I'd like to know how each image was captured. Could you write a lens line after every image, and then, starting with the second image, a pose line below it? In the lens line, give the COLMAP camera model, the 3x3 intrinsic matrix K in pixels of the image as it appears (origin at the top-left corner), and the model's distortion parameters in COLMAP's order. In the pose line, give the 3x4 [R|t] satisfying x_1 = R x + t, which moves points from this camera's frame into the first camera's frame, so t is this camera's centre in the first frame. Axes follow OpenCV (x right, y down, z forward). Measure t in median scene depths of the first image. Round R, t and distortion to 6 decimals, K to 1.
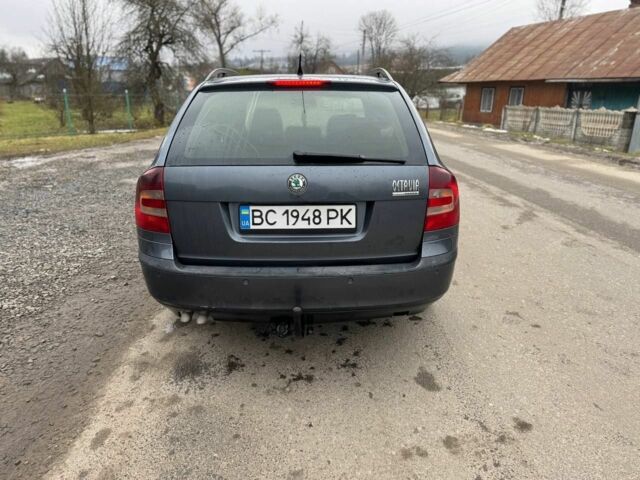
lens RADIAL K [[456.9, 0, 326.9], [0, 456.9, 234.7], [0, 0, 1]] dist [0.025143, -0.029904]
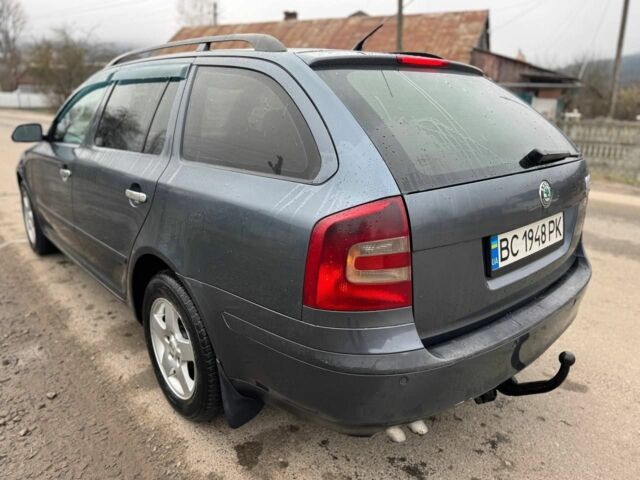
lens RADIAL K [[456.9, 0, 317.2], [0, 456.9, 242.6], [0, 0, 1]] dist [0.025143, -0.029904]
pose [[0.763306, -0.187430, 0.618251, -0.798790], [0.179322, 0.980853, 0.075961, -0.152247], [-0.620651, 0.052885, 0.782301, 0.628785]]
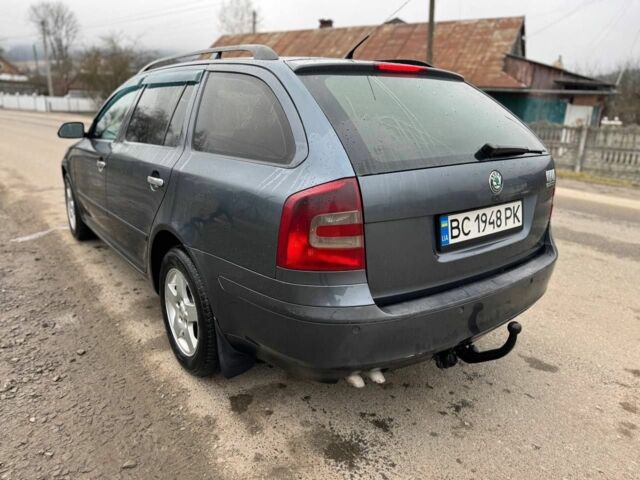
lens RADIAL K [[456.9, 0, 316.8], [0, 456.9, 239.8], [0, 0, 1]] dist [0.025143, -0.029904]
pose [[0.811504, -0.154569, 0.563533, -0.812240], [0.155809, 0.986703, 0.046268, -0.094109], [-0.563191, 0.050256, 0.824797, 0.467806]]
